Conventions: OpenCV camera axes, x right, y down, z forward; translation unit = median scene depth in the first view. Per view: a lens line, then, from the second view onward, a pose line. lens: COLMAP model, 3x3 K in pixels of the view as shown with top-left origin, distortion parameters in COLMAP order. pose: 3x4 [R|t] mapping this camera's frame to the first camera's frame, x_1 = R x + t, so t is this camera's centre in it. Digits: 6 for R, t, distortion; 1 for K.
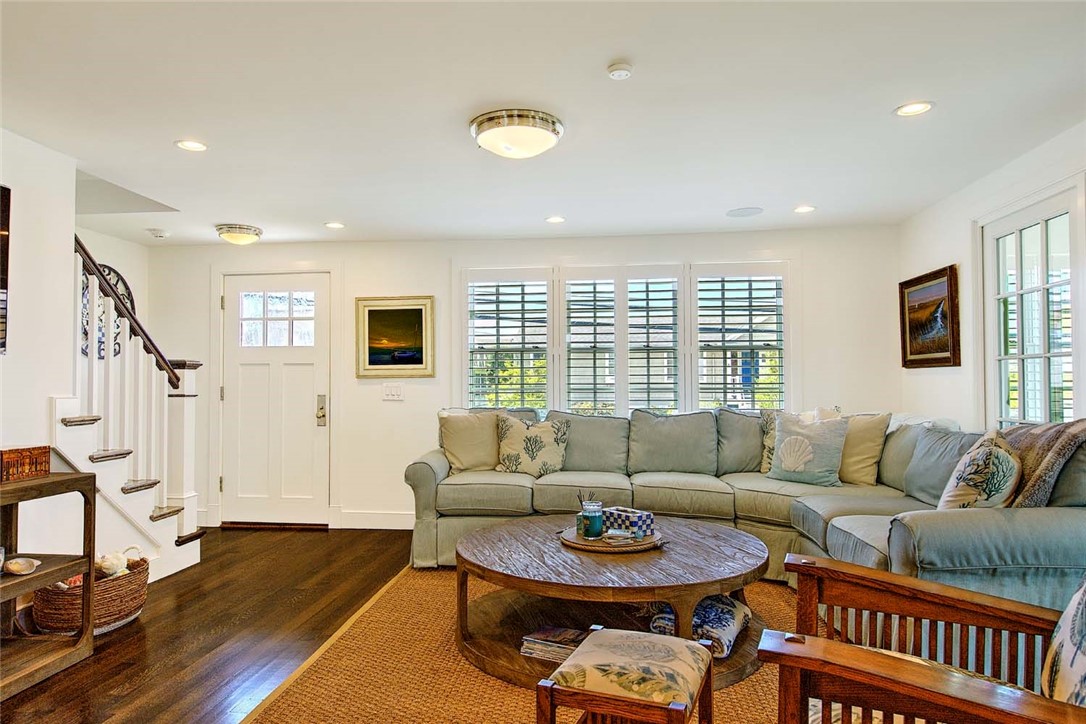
lens RADIAL K [[693.8, 0, 538.0], [0, 693.8, 362.4], [0, 0, 1]] dist [0.023912, -0.031864]
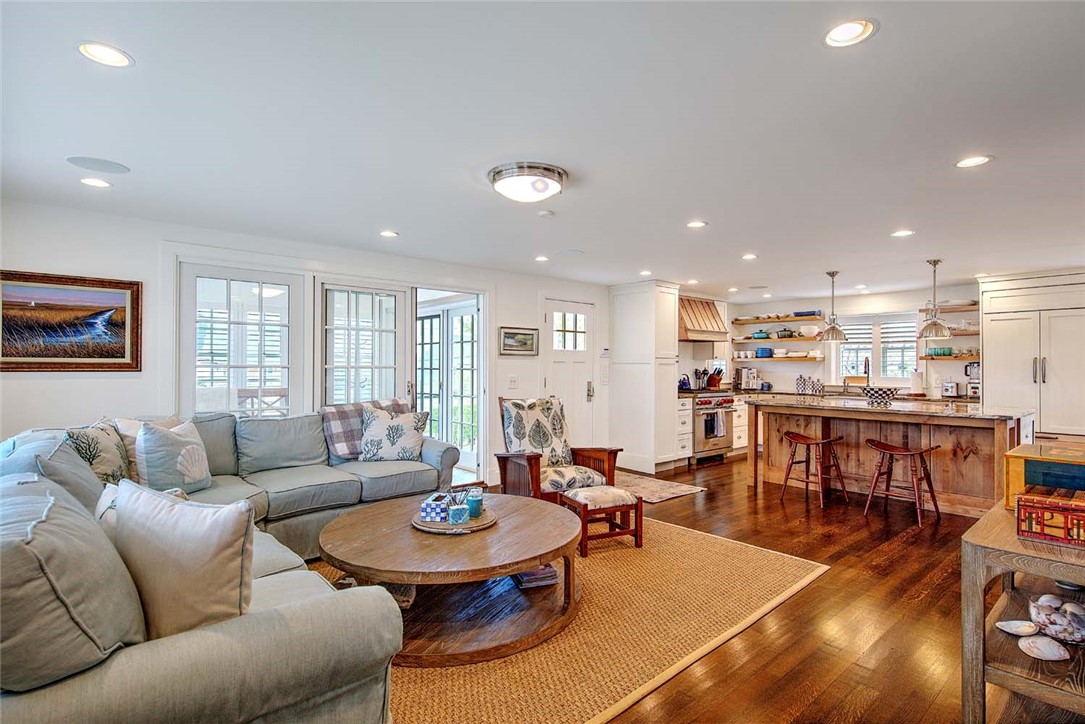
lens RADIAL K [[535.9, 0, 547.9], [0, 535.9, 363.6], [0, 0, 1]] dist [0.001820, -0.000979]
pose [[-0.736756, 0.003496, 0.676150, -0.448633], [-0.020176, 0.999428, -0.027151, 0.002589], [-0.675857, -0.033645, -0.736264, 1.105471]]
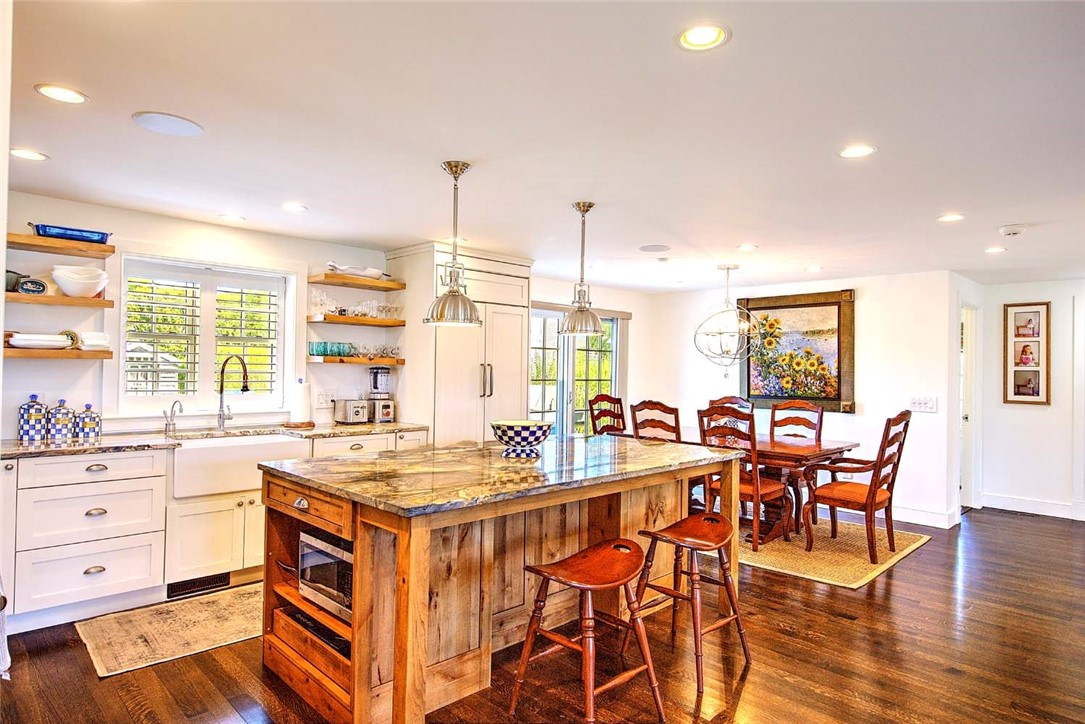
lens RADIAL K [[619.7, 0, 542.5], [0, 619.7, 362.0], [0, 0, 1]] dist [0.002437, -0.000190]
pose [[-0.630393, -0.016594, -0.776099, 0.338985], [0.007085, 0.999607, -0.027127, -0.040736], [0.776244, -0.022599, -0.630028, 0.199973]]
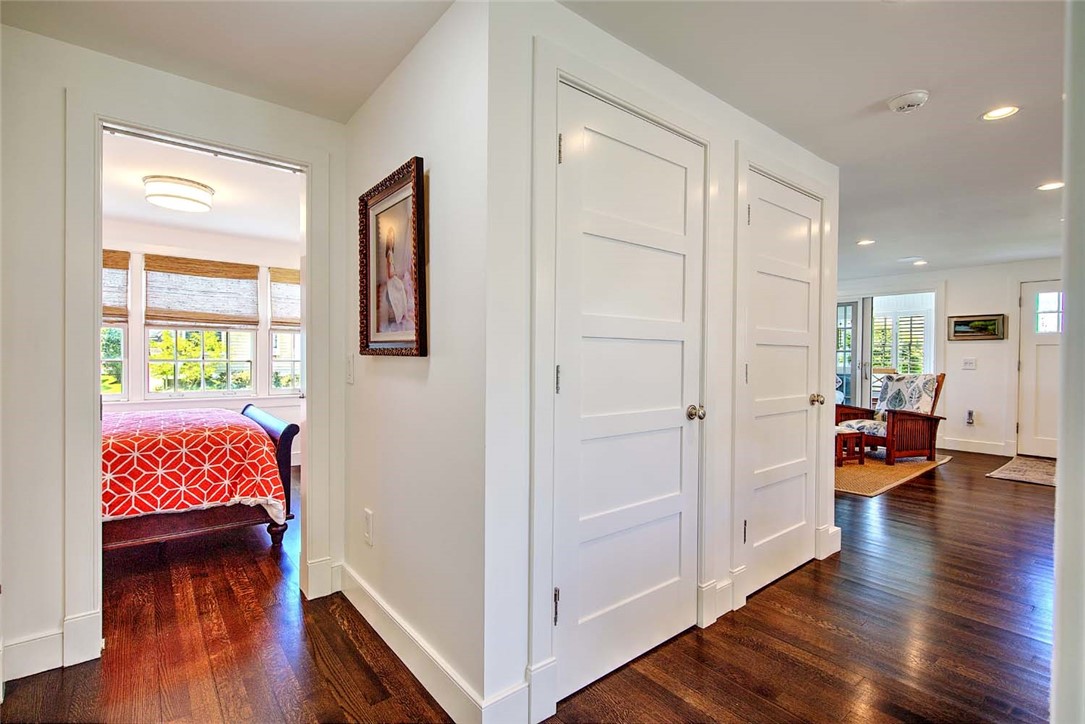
lens RADIAL K [[503.2, 0, 548.5], [0, 503.2, 362.7], [0, 0, 1]] dist [0.001386, 0.000079]
pose [[0.702883, 0.001414, 0.711304, -1.299126], [-0.031342, 0.999088, 0.028985, 0.006611], [-0.710615, -0.042667, 0.702286, 0.064675]]
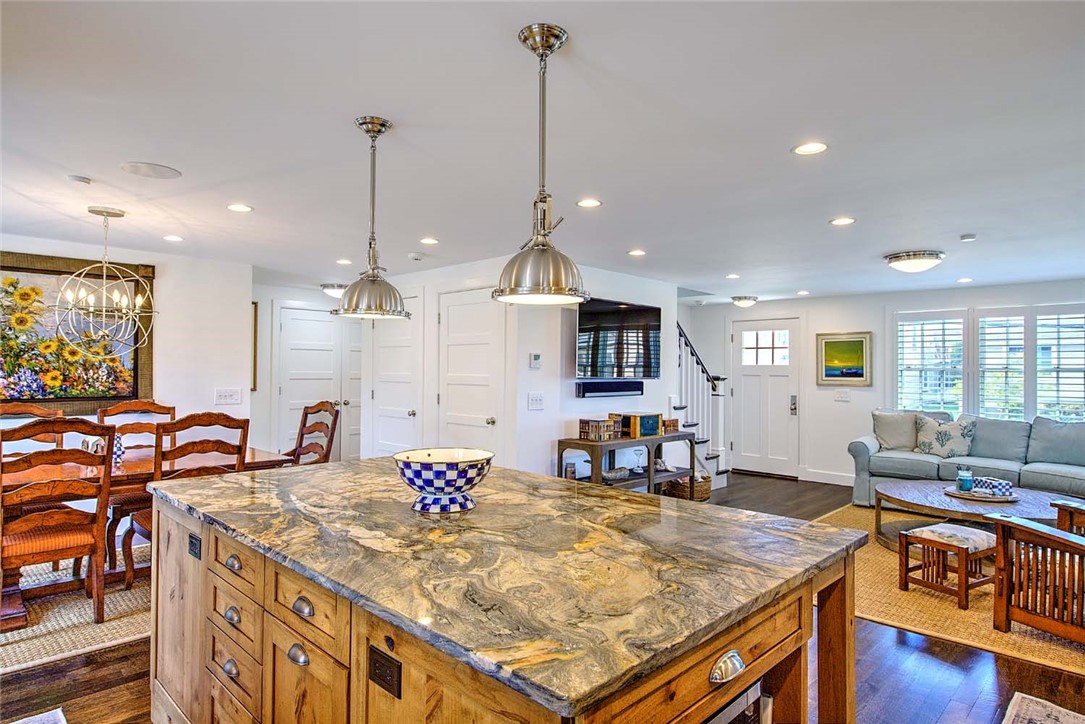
lens RADIAL K [[619.7, 0, 542.5], [0, 619.7, 362.0], [0, 0, 1]] dist [0.002437, -0.000190]
pose [[0.786015, 0.003003, -0.618200, 0.138443], [0.006666, 0.999889, 0.013332, -0.063945], [0.618172, -0.014600, 0.785908, -0.567526]]
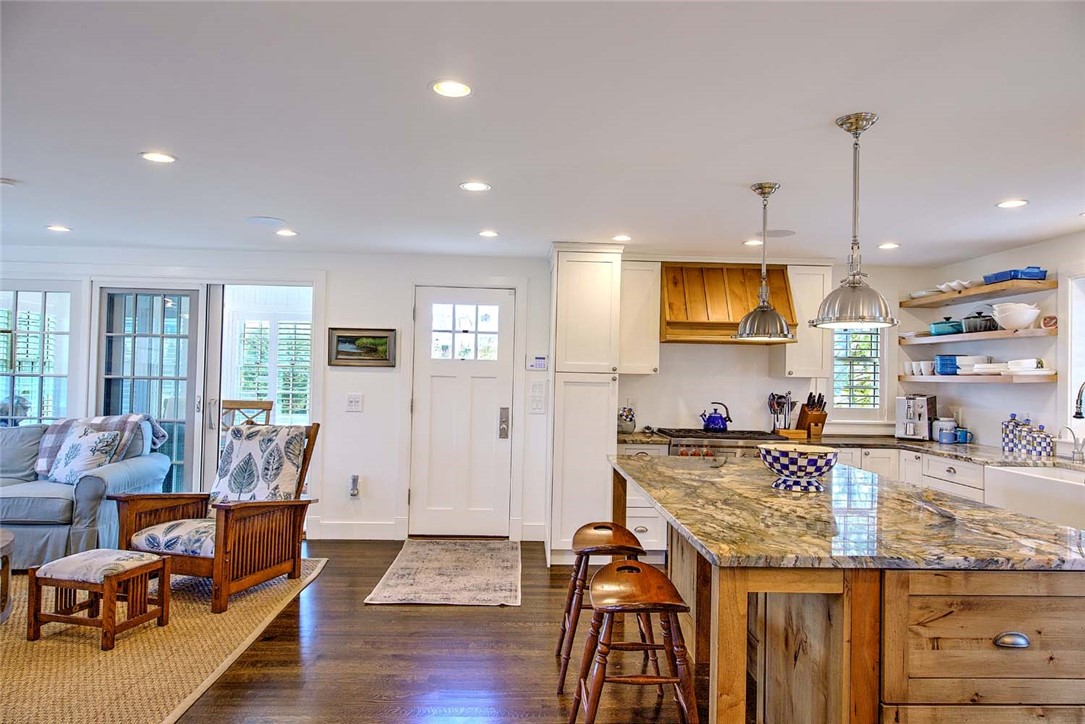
lens RADIAL K [[695.2, 0, 547.3], [0, 695.2, 362.6], [0, 0, 1]] dist [-0.003304, -0.001922]
pose [[-0.152648, 0.018808, 0.988102, -0.780860], [-0.048160, 0.998489, -0.026446, -0.041055], [-0.987106, -0.051624, -0.151512, 0.067979]]
